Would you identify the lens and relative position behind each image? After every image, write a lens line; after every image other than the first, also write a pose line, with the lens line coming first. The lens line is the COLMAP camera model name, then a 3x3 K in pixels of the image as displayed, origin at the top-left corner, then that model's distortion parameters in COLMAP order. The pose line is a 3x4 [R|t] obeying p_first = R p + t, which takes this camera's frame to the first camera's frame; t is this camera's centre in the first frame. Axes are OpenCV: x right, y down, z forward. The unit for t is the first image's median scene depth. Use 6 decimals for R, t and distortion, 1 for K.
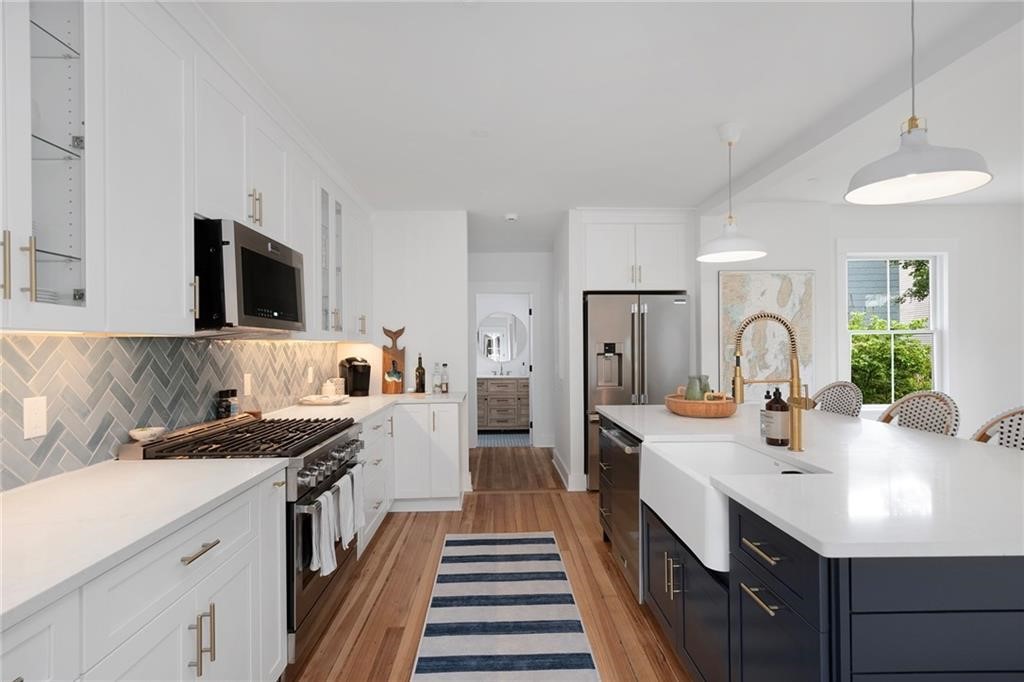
lens RADIAL K [[526.4, 0, 507.4], [0, 526.4, 345.9], [0, 0, 1]] dist [0.000470, 0.002315]
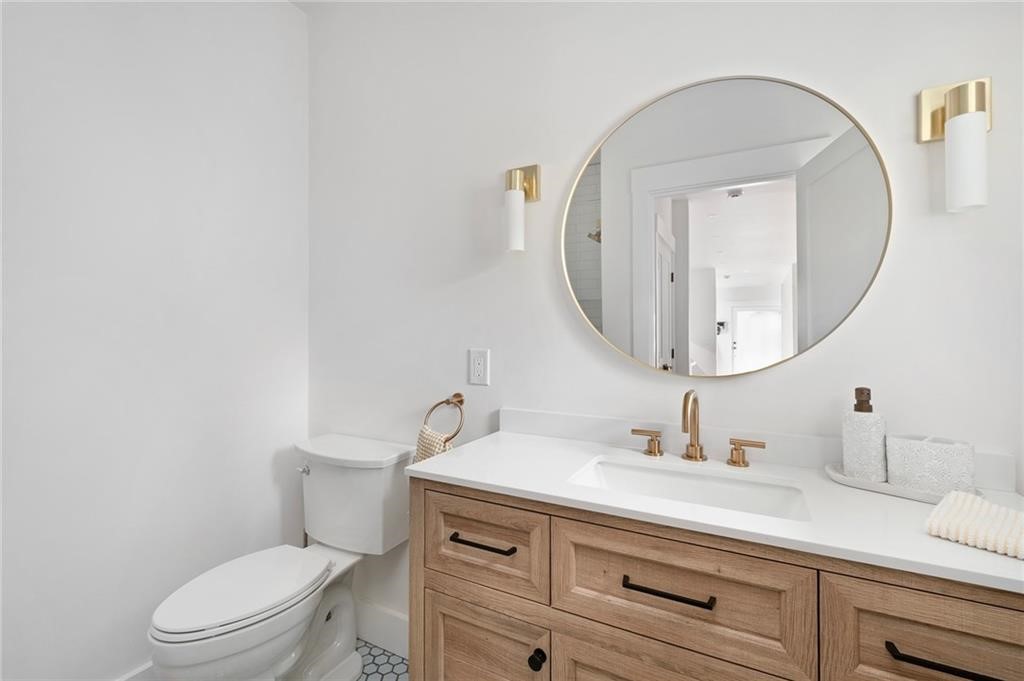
lens RADIAL K [[452.3, 0, 509.6], [0, 452.3, 331.3], [0, 0, 1]] dist [0.005987, -0.000882]
pose [[0.855492, 0.002639, -0.517809, 0.022803], [-0.007015, 0.999954, -0.006494, 0.030850], [0.517769, 0.009188, 0.855471, 1.545450]]
